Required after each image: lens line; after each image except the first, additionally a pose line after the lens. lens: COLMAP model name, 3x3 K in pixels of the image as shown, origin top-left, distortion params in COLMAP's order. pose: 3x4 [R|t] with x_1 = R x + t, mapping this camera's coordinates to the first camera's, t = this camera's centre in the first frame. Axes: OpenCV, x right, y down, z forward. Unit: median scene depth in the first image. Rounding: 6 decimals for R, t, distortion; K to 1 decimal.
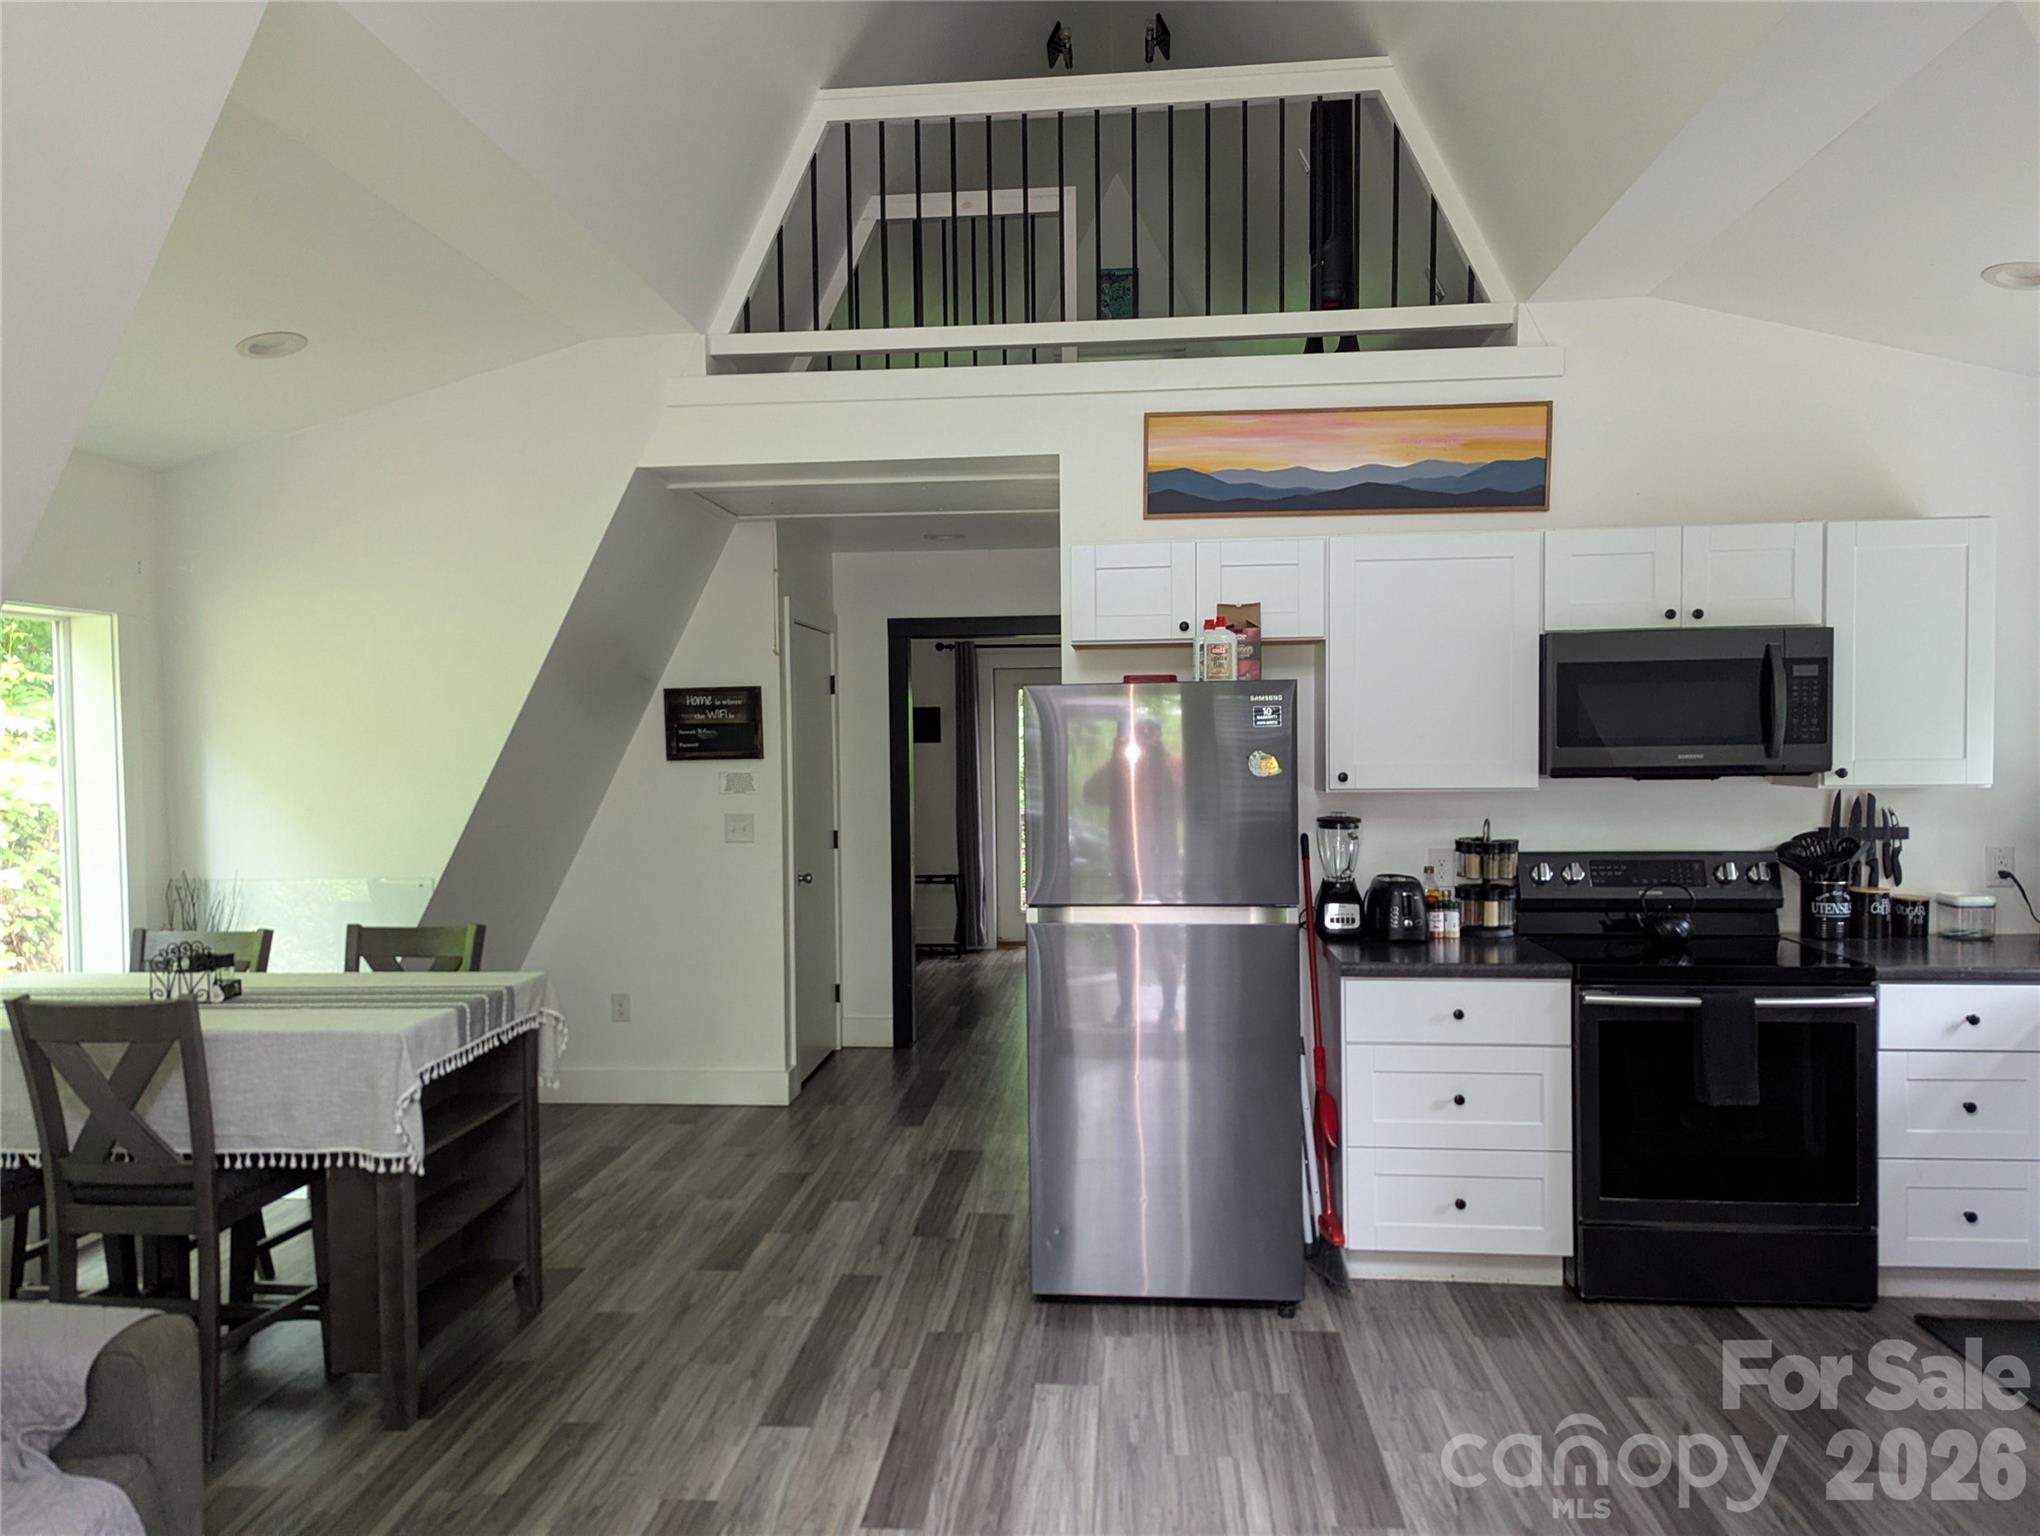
lens RADIAL K [[1413.2, 0, 1007.6], [0, 1413.2, 773.6], [0, 0, 1]] dist [0.054236, -0.047448]
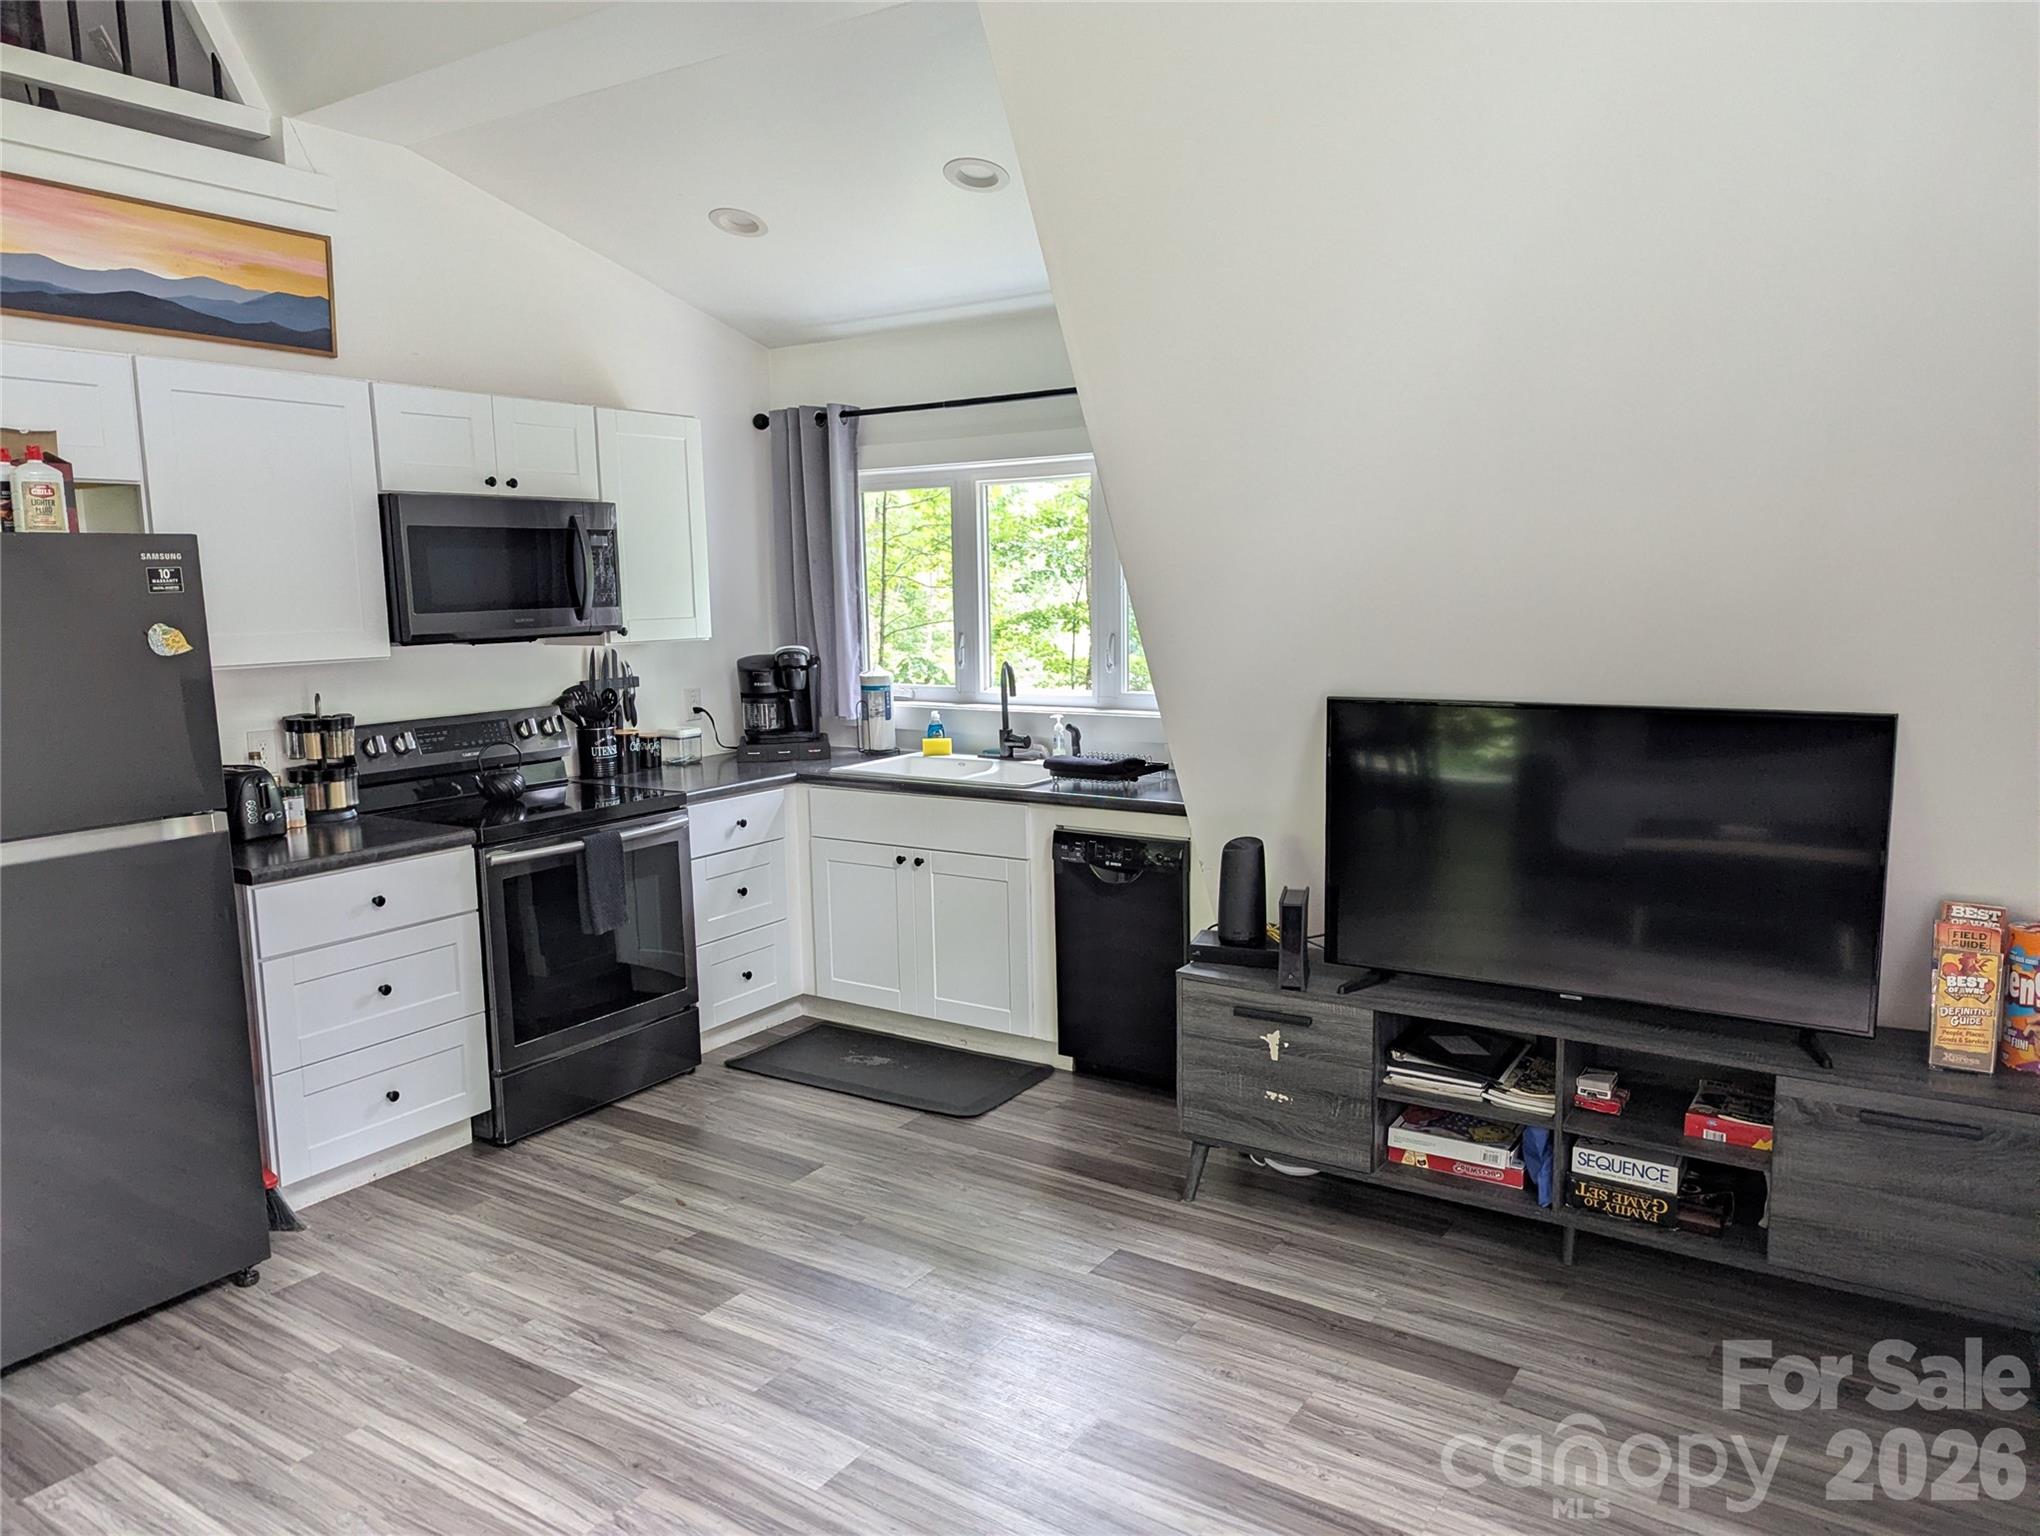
lens RADIAL K [[1413.2, 0, 1007.6], [0, 1413.2, 773.6], [0, 0, 1]] dist [0.054236, -0.047448]
pose [[0.481505, -0.117435, 0.868540, -0.268881], [0.037387, 0.992833, 0.113514, -0.005179], [-0.875646, -0.022186, 0.482444, 0.169333]]
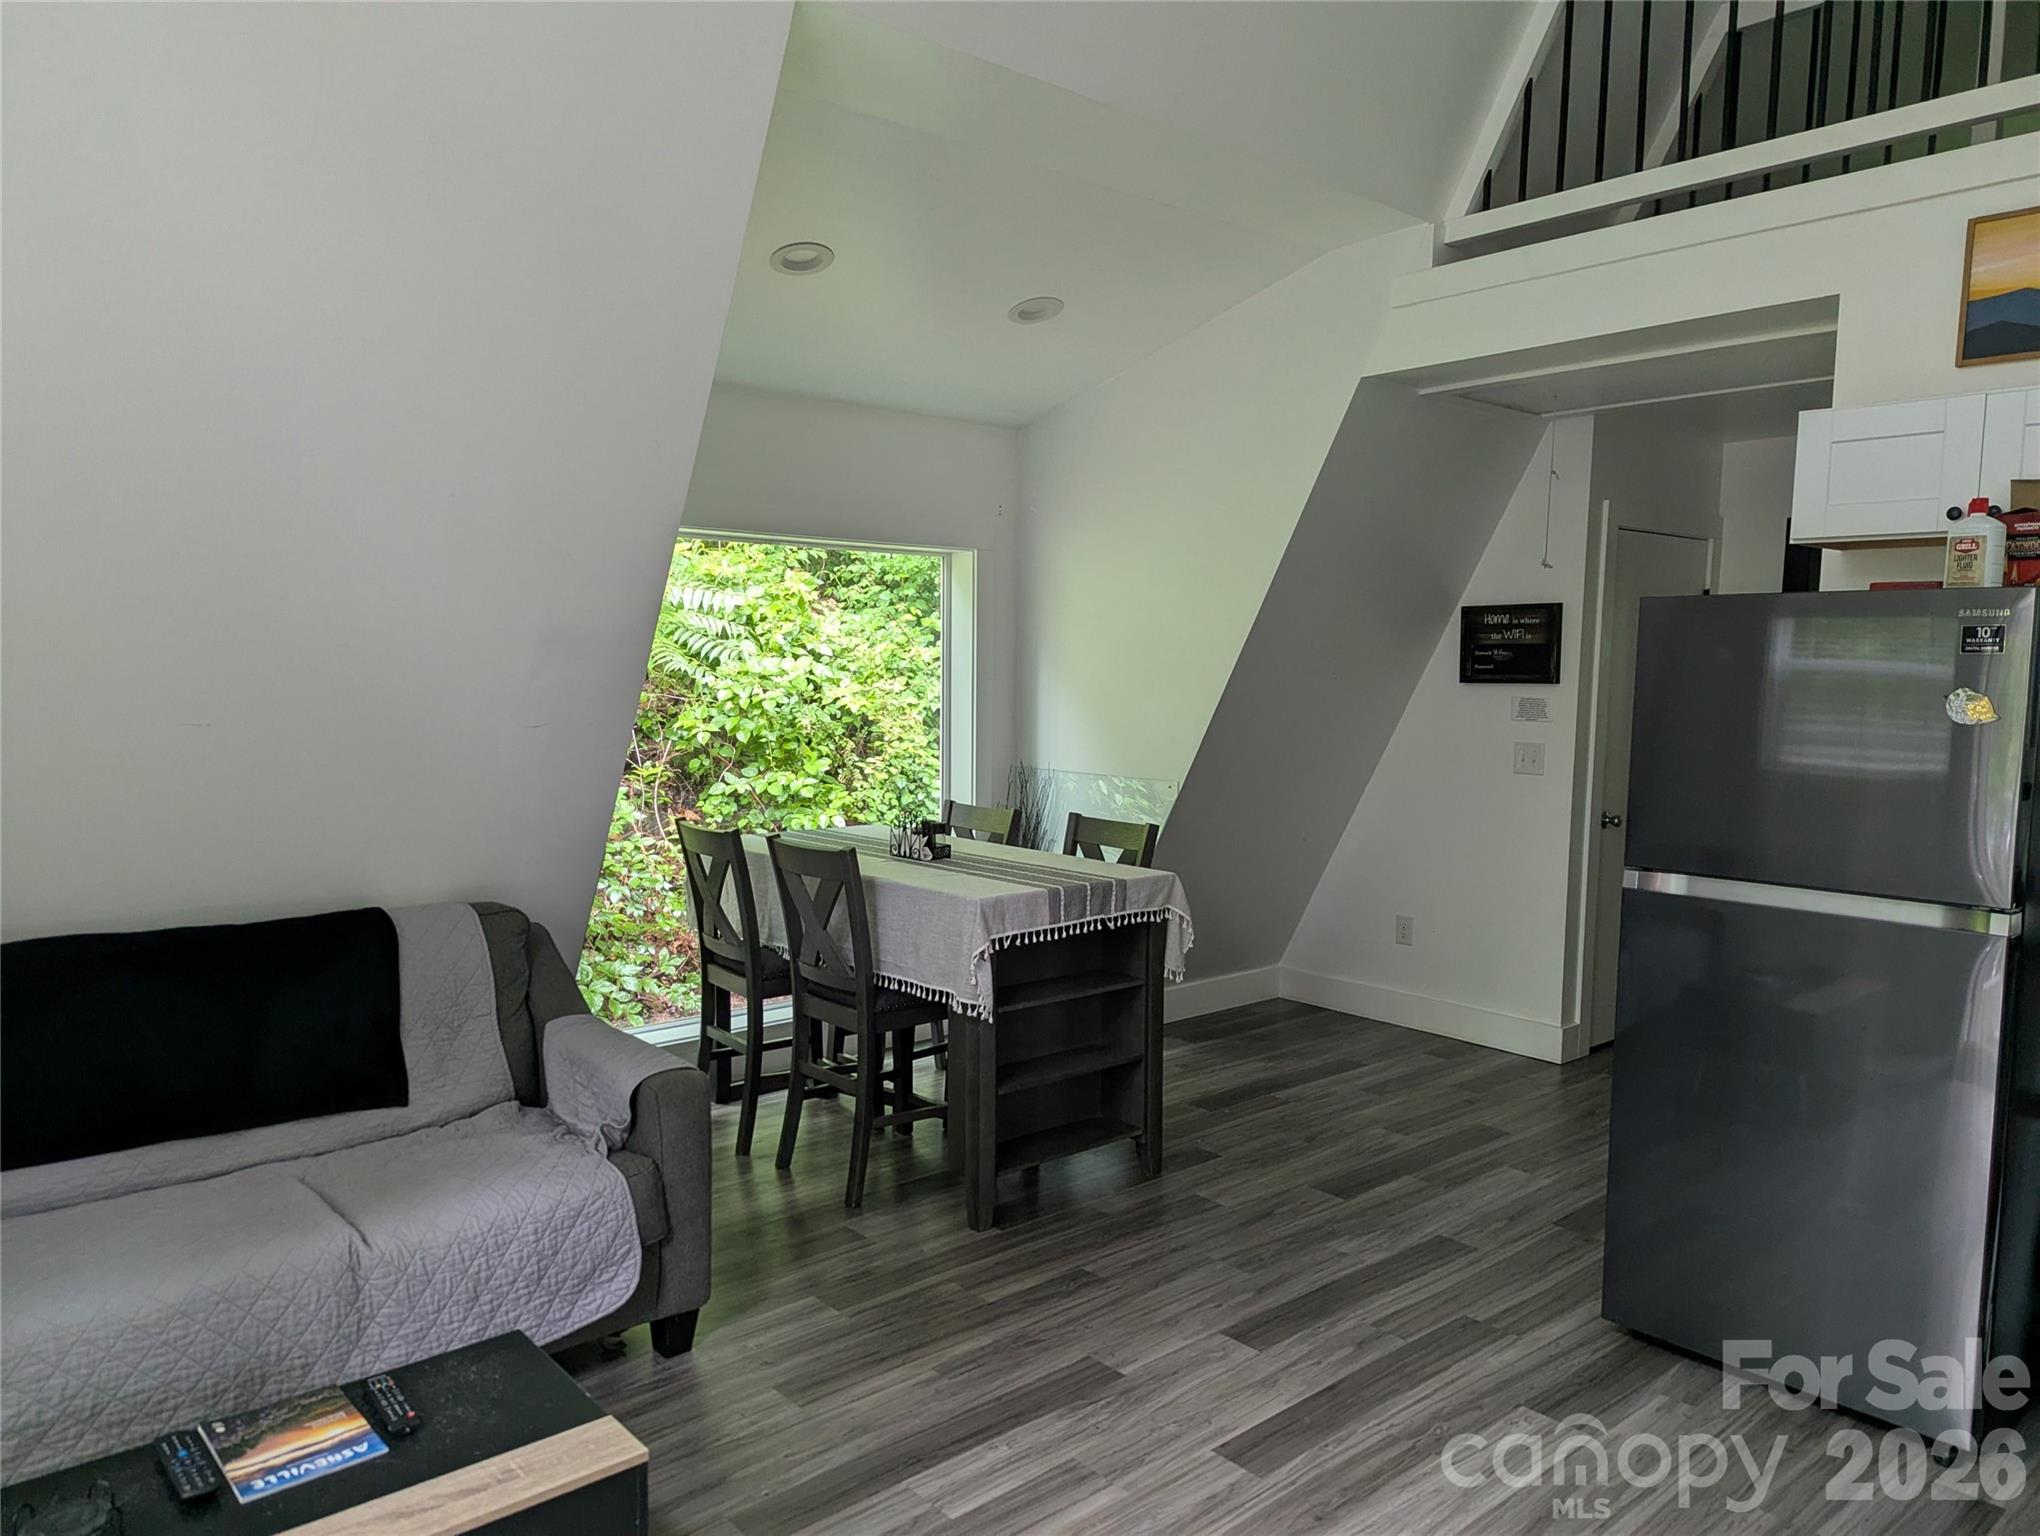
lens RADIAL K [[1425.8, 0, 1016.7], [0, 1425.8, 793.3], [0, 0, 1]] dist [0.051885, -0.054236]
pose [[0.720514, 0.085984, -0.688089, 0.298731], [-0.039944, 0.995781, 0.082607, -0.003808], [0.692289, -0.032035, 0.720909, 0.132128]]
